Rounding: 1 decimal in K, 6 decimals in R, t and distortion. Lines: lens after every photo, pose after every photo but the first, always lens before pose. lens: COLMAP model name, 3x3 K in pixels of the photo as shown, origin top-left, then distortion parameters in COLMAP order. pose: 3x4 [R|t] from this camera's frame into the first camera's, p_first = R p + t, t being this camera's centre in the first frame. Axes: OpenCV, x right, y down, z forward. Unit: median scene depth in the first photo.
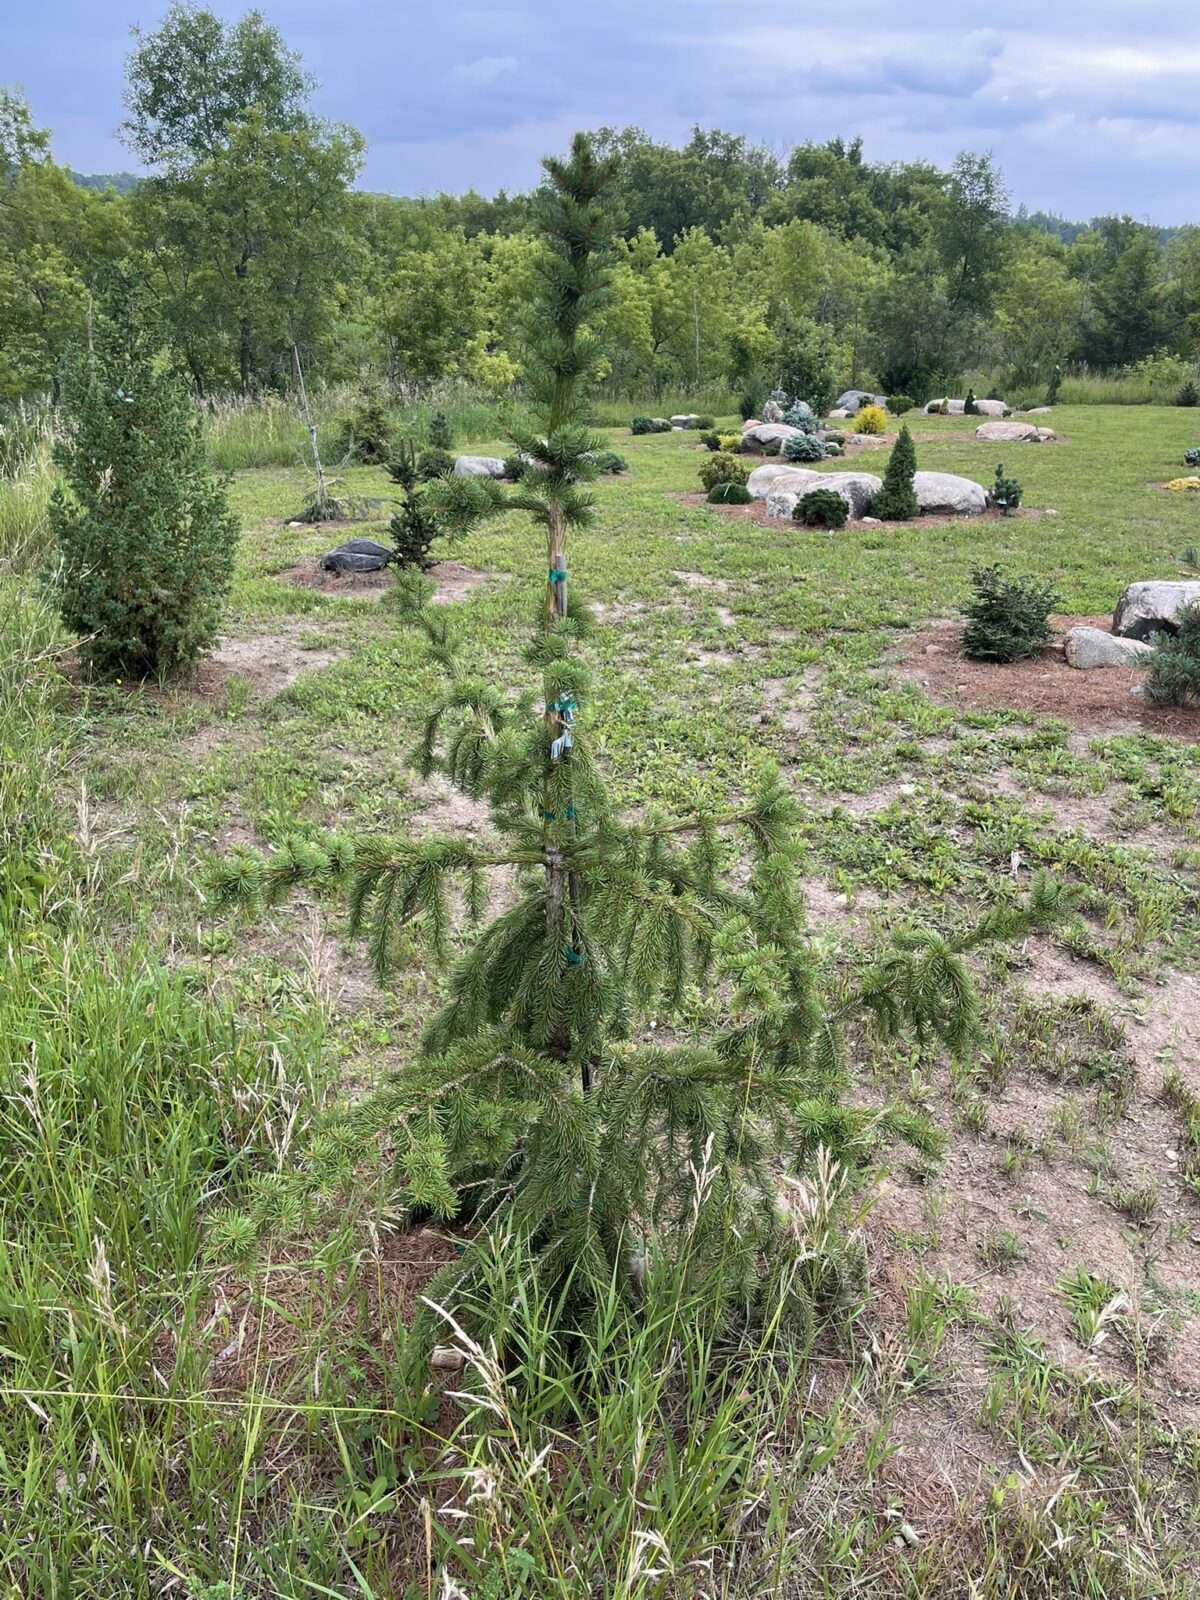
lens RADIAL K [[1208.6, 0, 613.9], [0, 1208.6, 796.7], [0, 0, 1]] dist [0.097892, -0.134038]
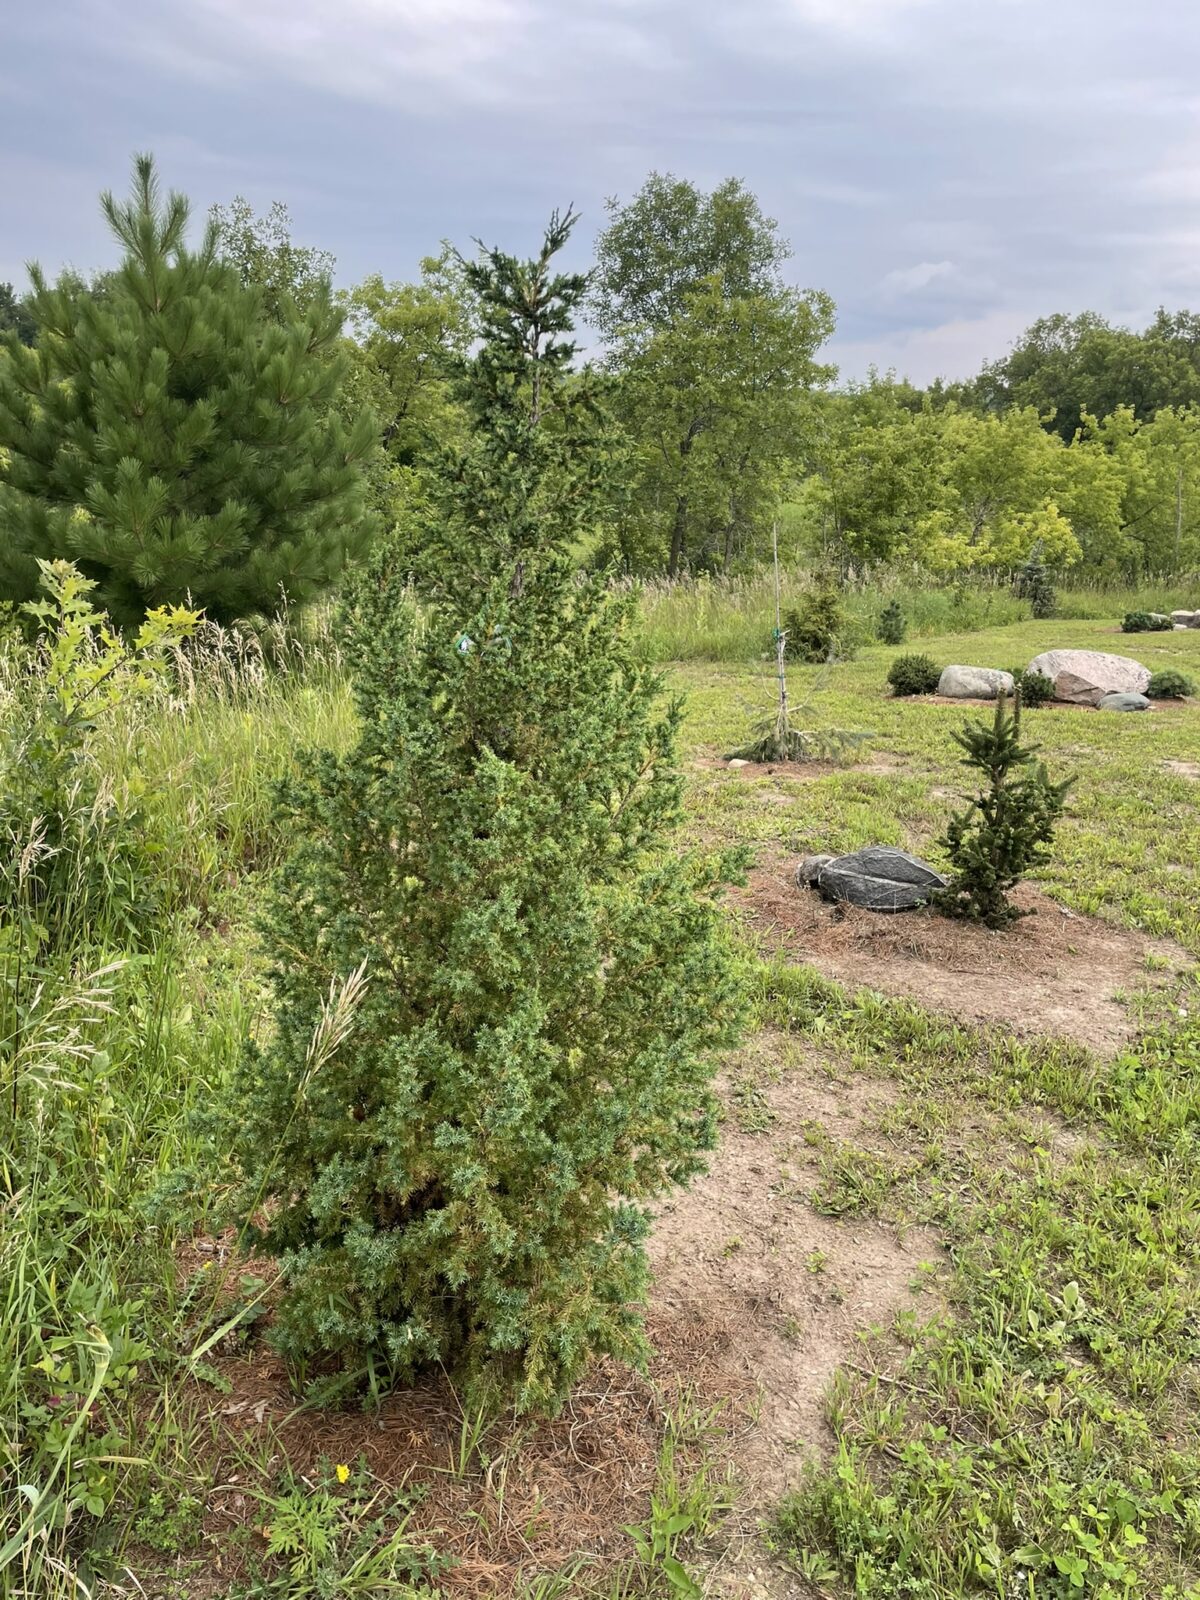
lens RADIAL K [[1208.6, 0, 613.9], [0, 1208.6, 796.7], [0, 0, 1]] dist [0.097892, -0.134038]
pose [[0.949941, 0.087655, -0.299882, -0.055110], [-0.127236, 0.985174, -0.115082, -0.053377], [0.285349, 0.147477, 0.947009, 0.148953]]
